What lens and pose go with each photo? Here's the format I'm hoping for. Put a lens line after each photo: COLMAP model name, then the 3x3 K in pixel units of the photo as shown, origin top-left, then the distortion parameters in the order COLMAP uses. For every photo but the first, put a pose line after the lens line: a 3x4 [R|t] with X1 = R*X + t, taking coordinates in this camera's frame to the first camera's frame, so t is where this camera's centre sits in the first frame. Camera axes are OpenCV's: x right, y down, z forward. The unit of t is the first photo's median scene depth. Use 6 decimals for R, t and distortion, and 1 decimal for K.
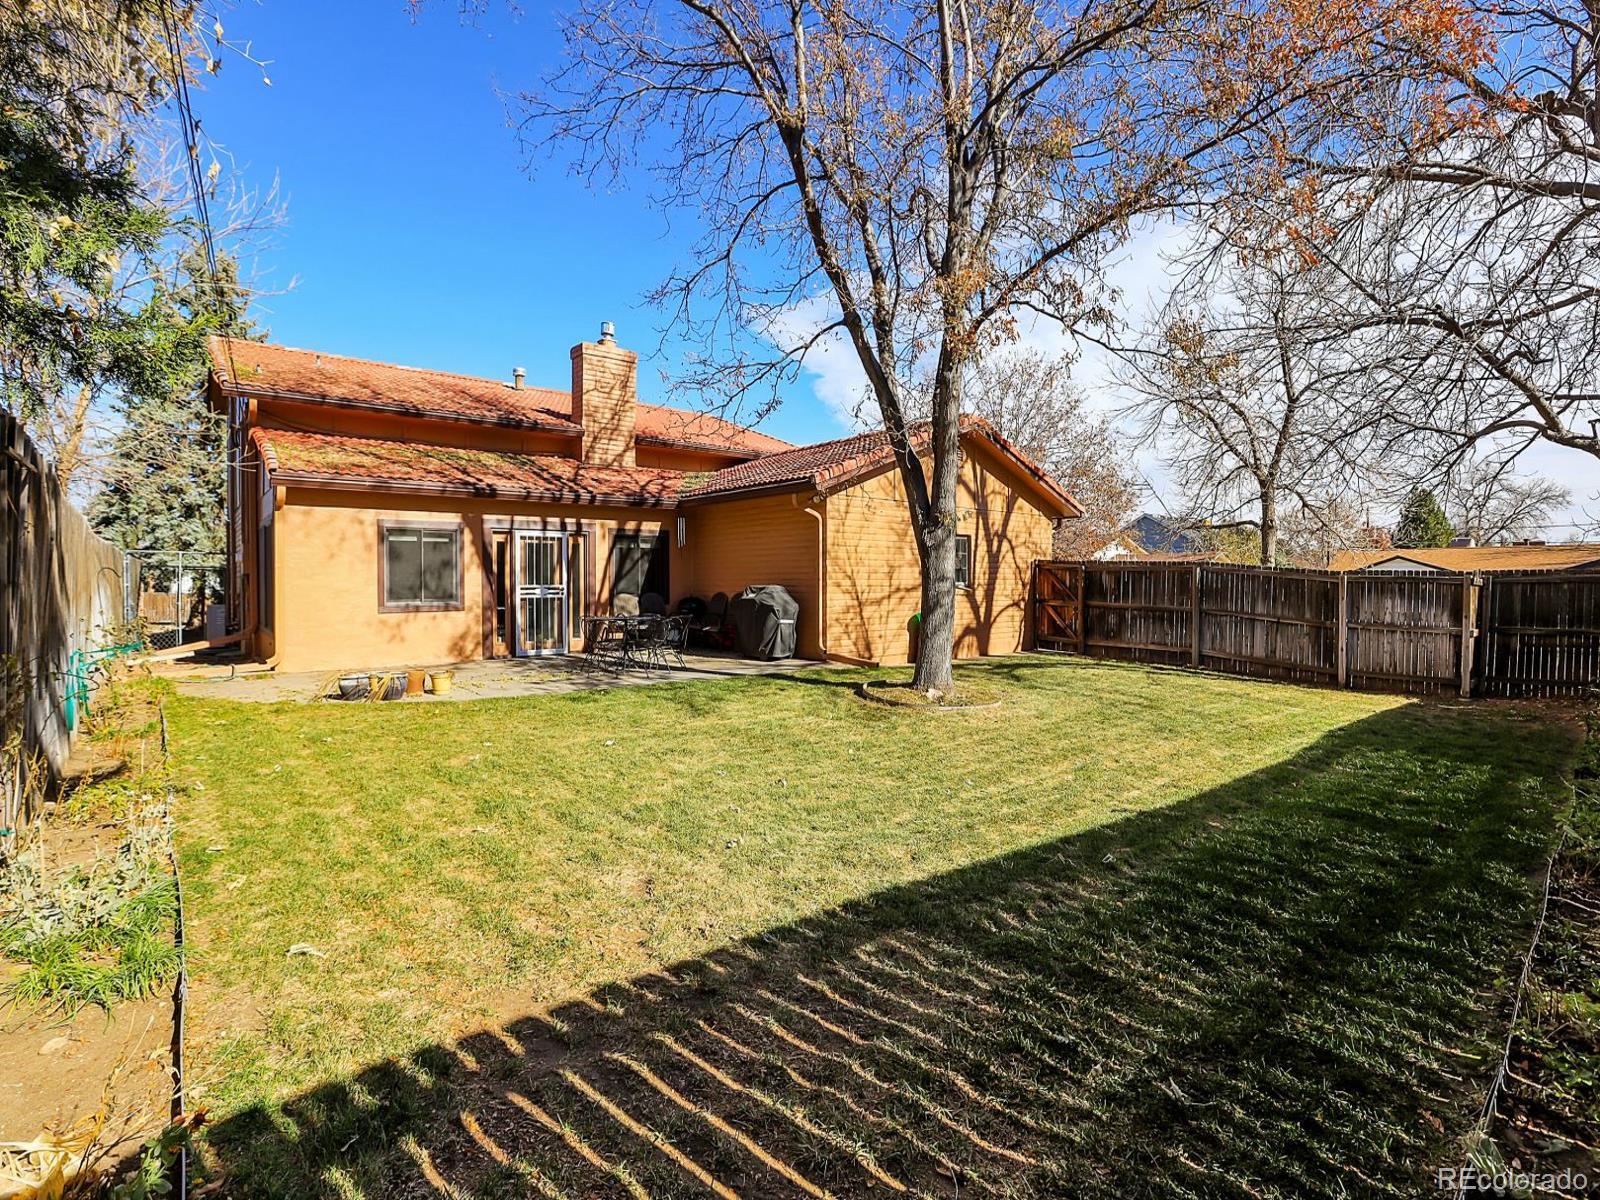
lens RADIAL K [[748.2, 0, 813.8], [0, 748.2, 596.3], [0, 0, 1]] dist [-0.038206, 0.007110]
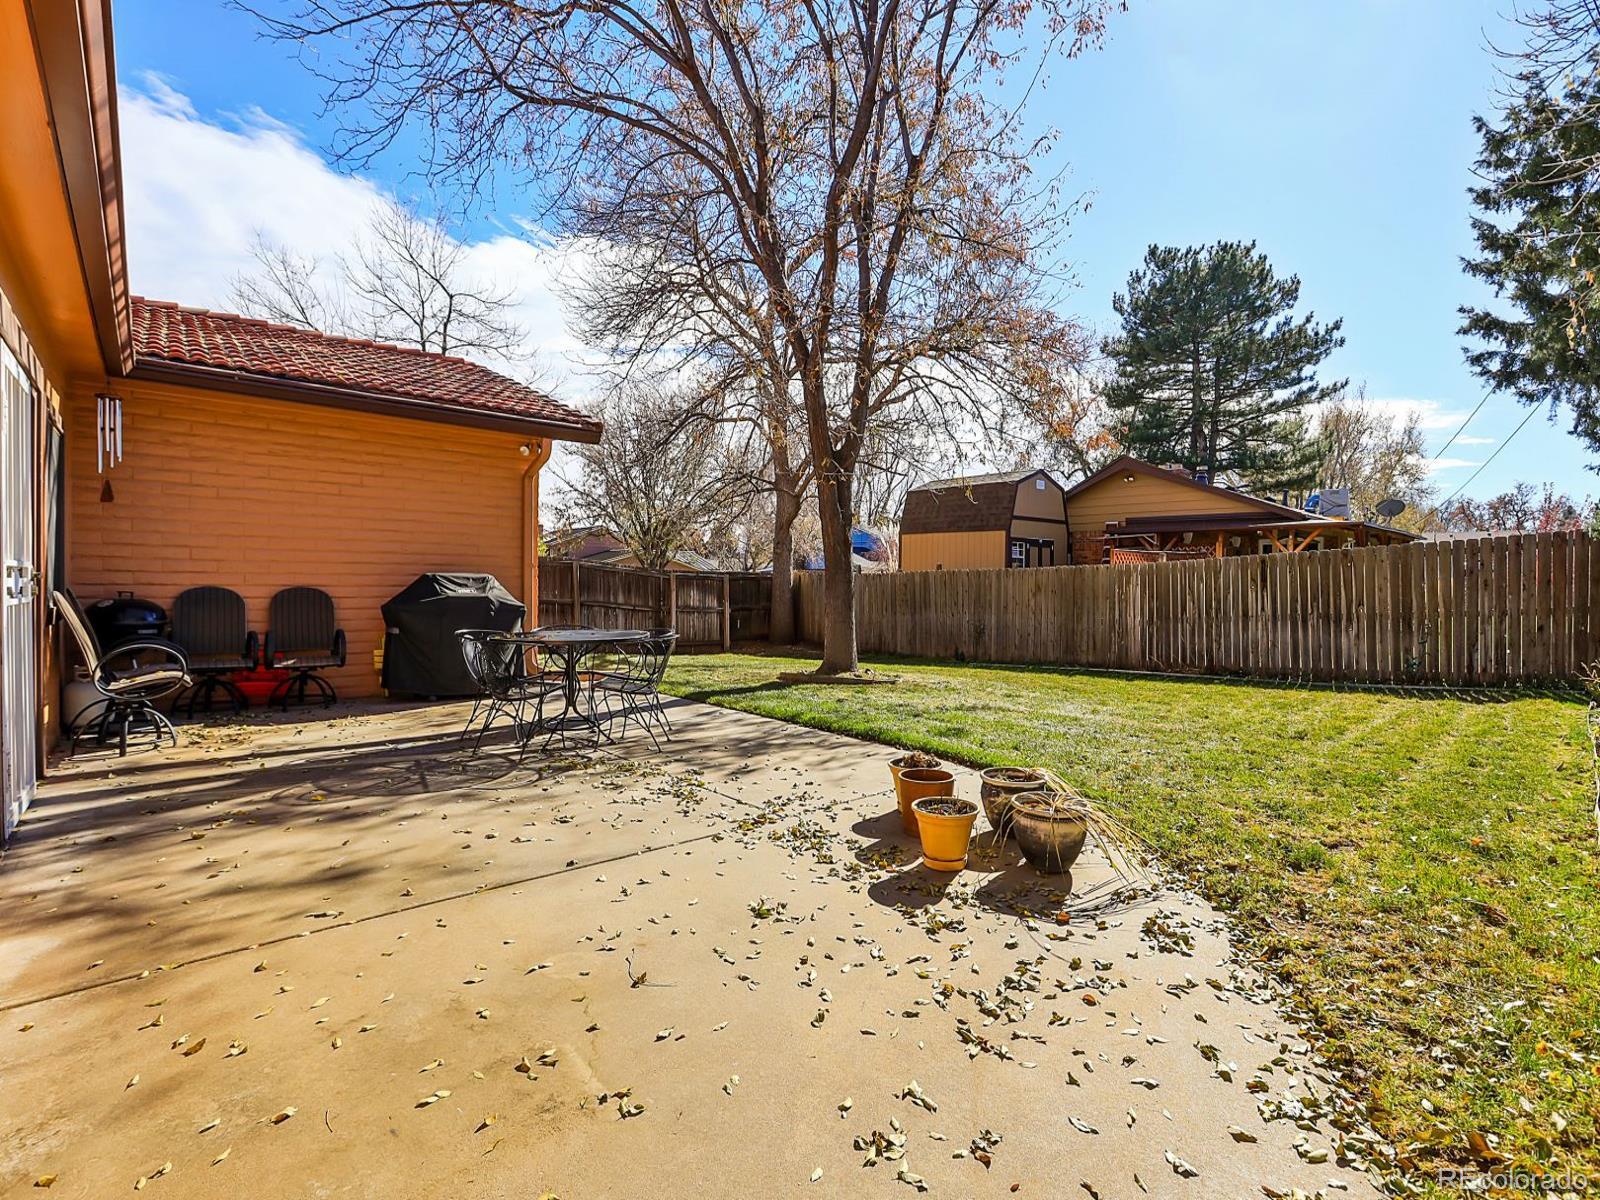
lens RADIAL K [[748.2, 0, 795.5], [0, 748.2, 602.2], [0, 0, 1]] dist [-0.038206, 0.007110]
pose [[-0.002974, -0.021353, 0.999768, -0.653836], [0.010261, 0.999719, 0.021383, -0.001977], [-0.999943, 0.010322, -0.002754, 0.717605]]
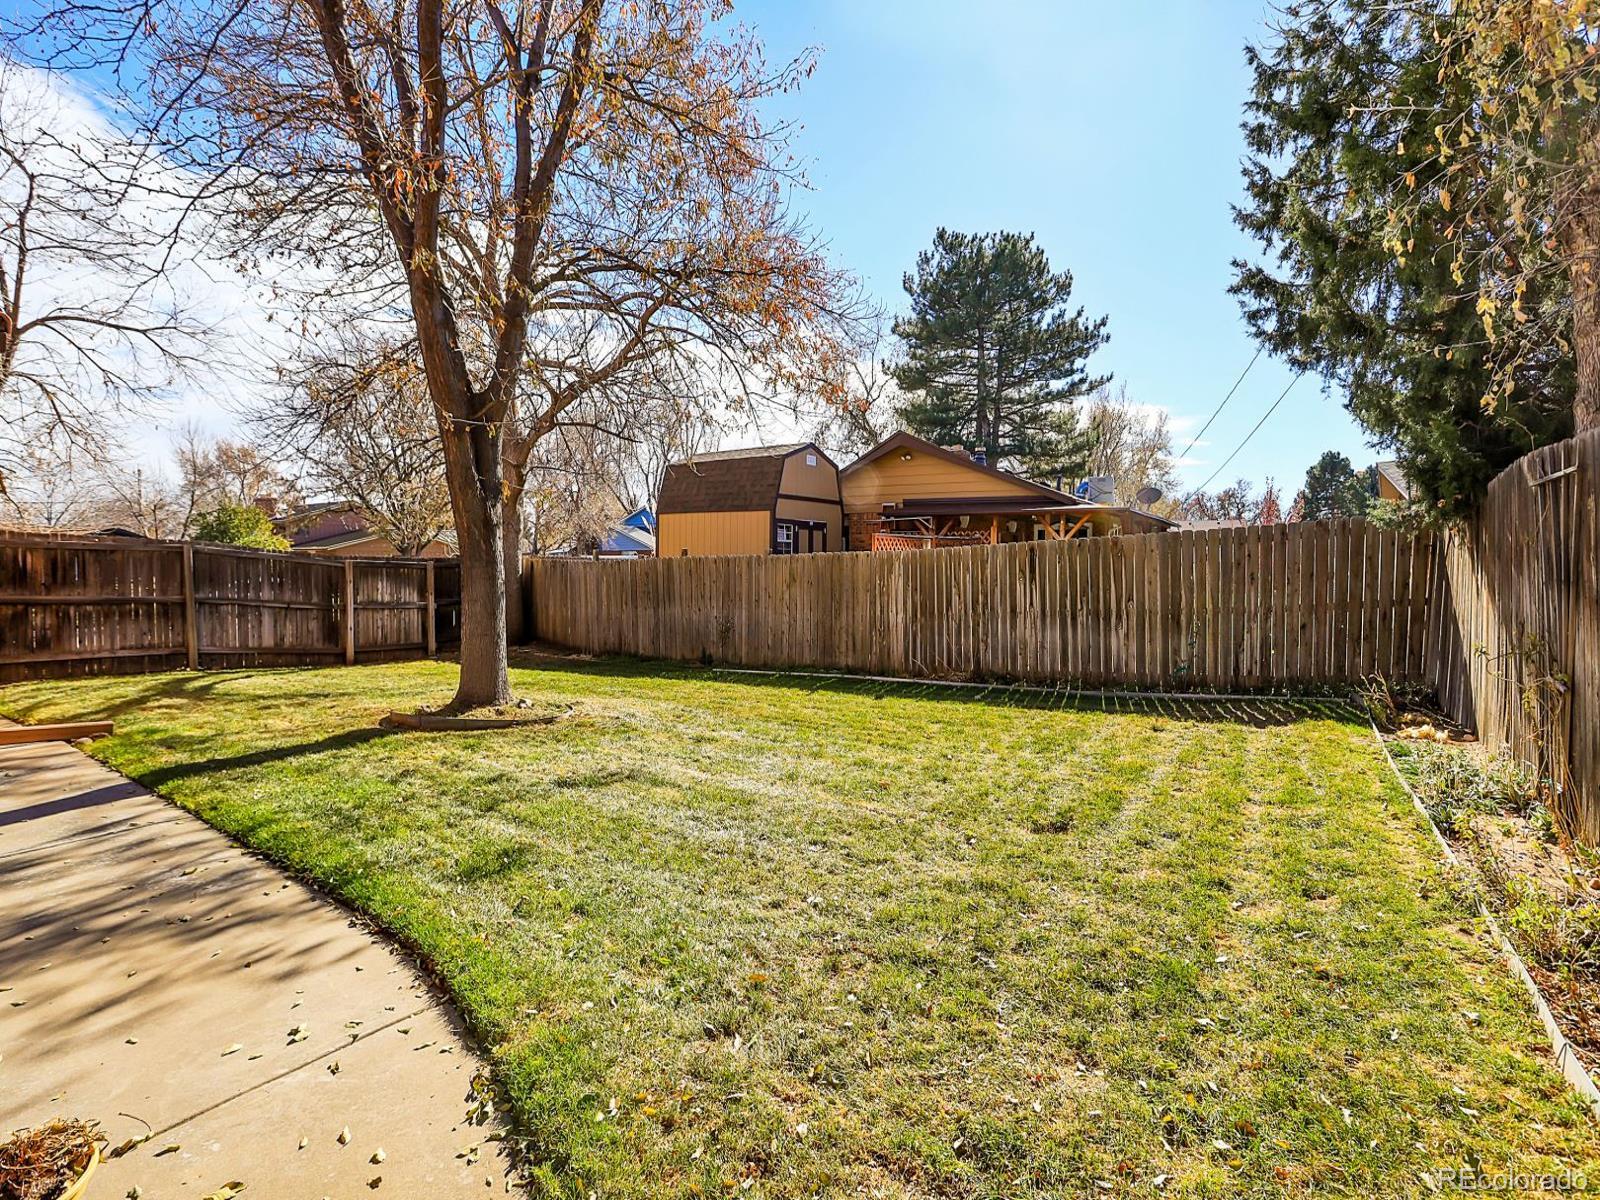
lens RADIAL K [[748.2, 0, 806.6], [0, 748.2, 593.4], [0, 0, 1]] dist [-0.038206, 0.007110]
pose [[-0.257415, -0.034501, 0.965685, -0.467462], [0.010397, 0.999206, 0.038470, -0.013021], [-0.966245, 0.019943, -0.256851, 0.583830]]
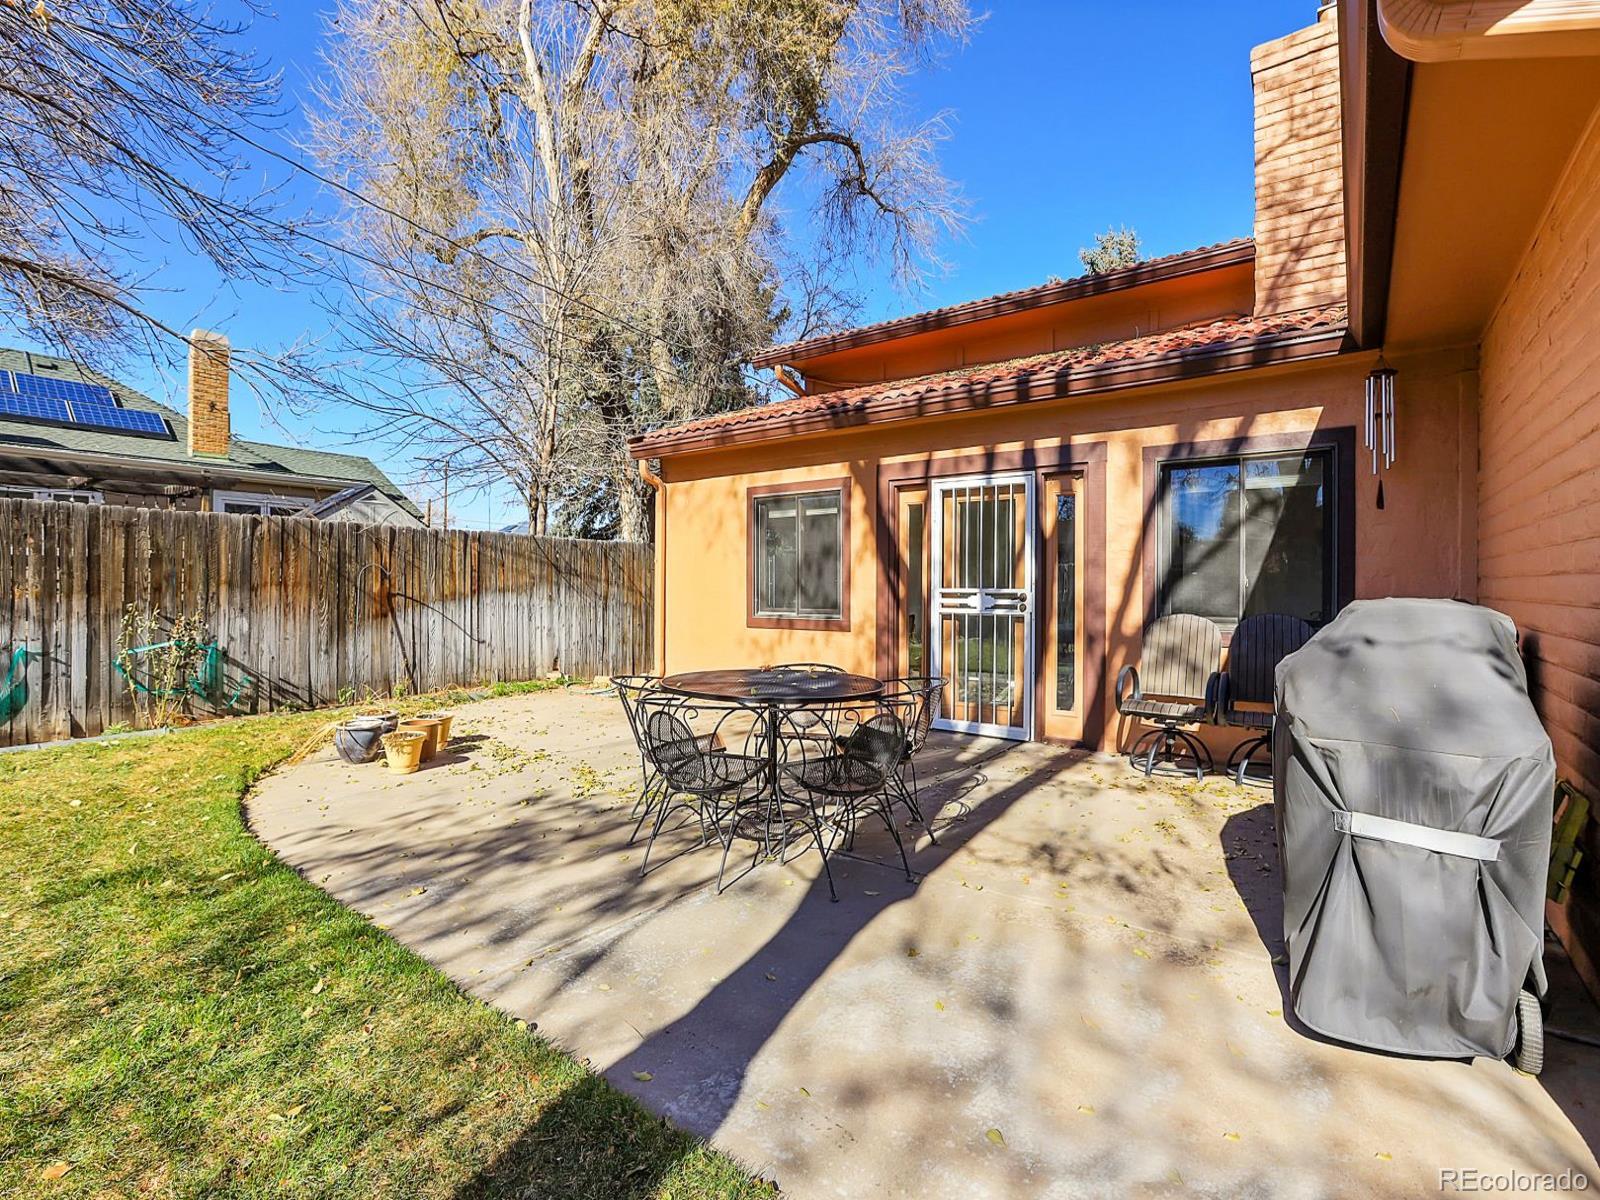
lens RADIAL K [[748.2, 0, 799.2], [0, 748.2, 577.7], [0, 0, 1]] dist [-0.038206, 0.007110]
pose [[0.198321, -0.004118, -0.980129, 0.078193], [-0.024693, 0.999653, -0.009196, -0.014821], [0.979826, 0.026027, 0.198150, 0.793954]]
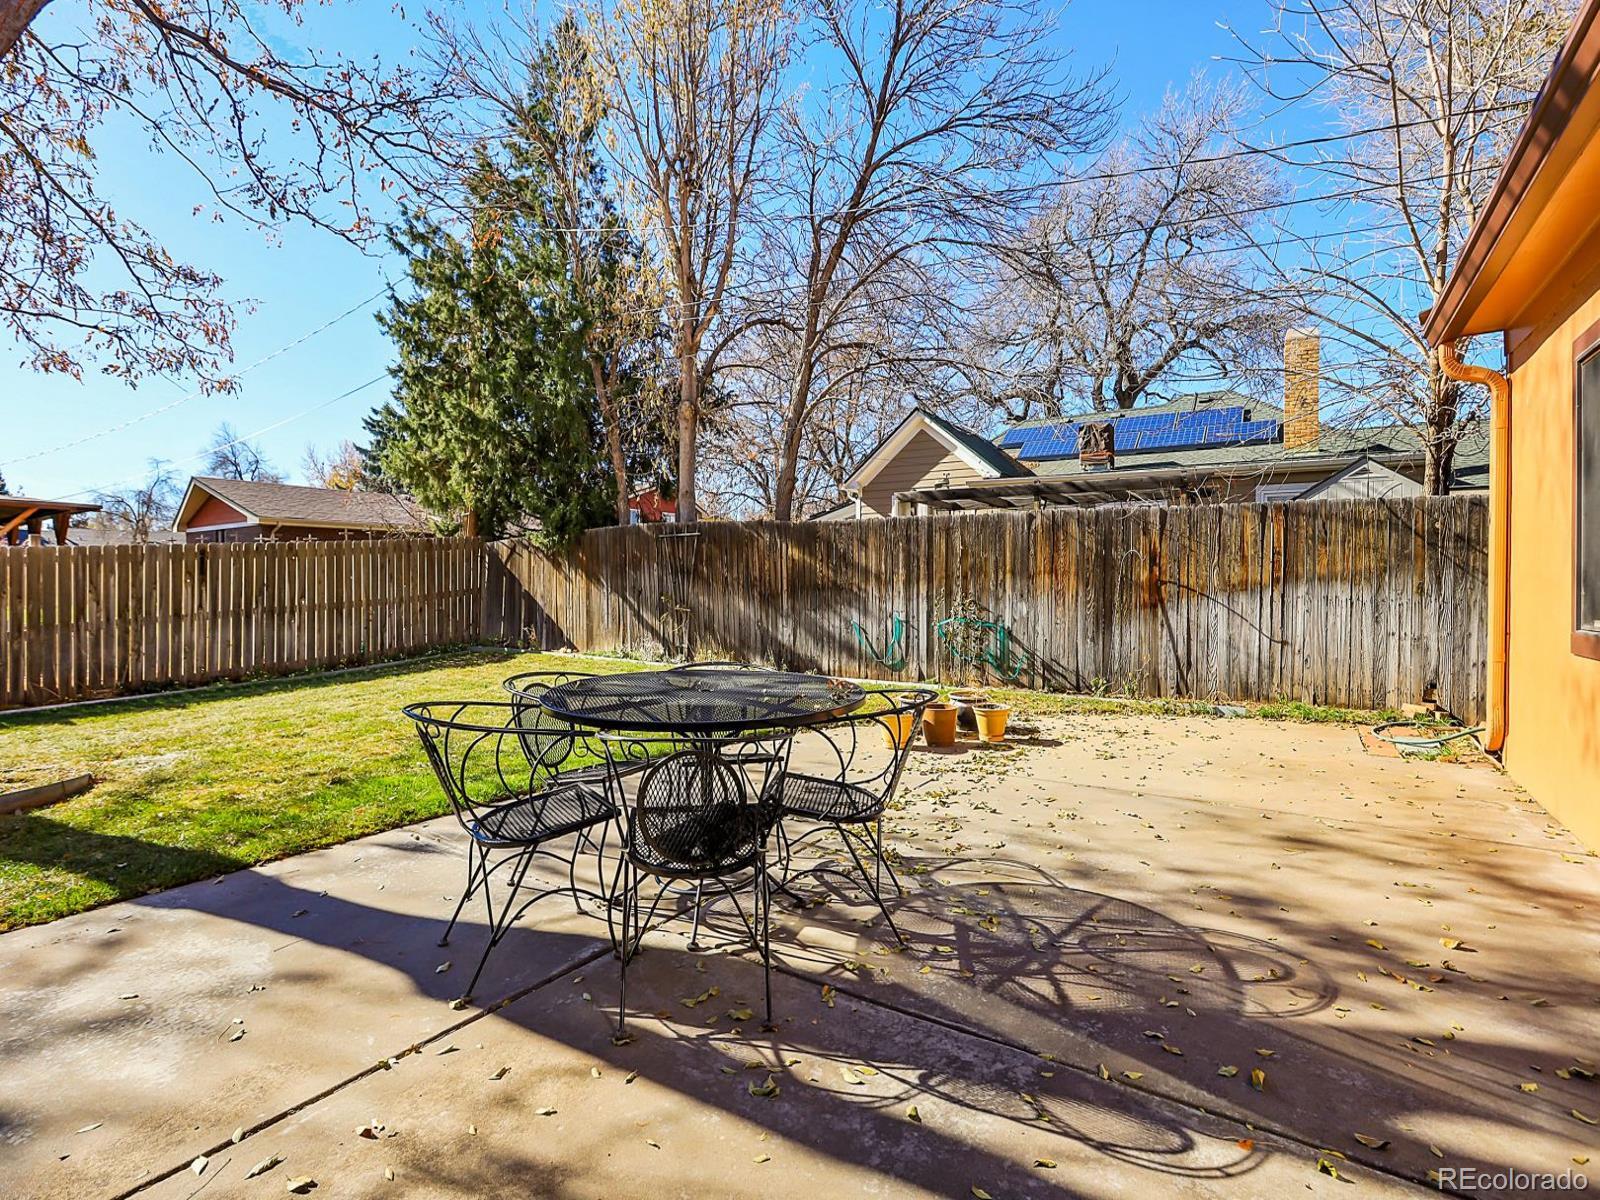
lens RADIAL K [[748.2, 0, 806.7], [0, 748.2, 595.7], [0, 0, 1]] dist [-0.038206, 0.007110]
pose [[-0.966406, 0.010726, -0.256796, -0.194317], [0.000344, 0.999182, 0.040440, -0.011317], [0.257019, 0.038993, -0.965619, 1.059596]]
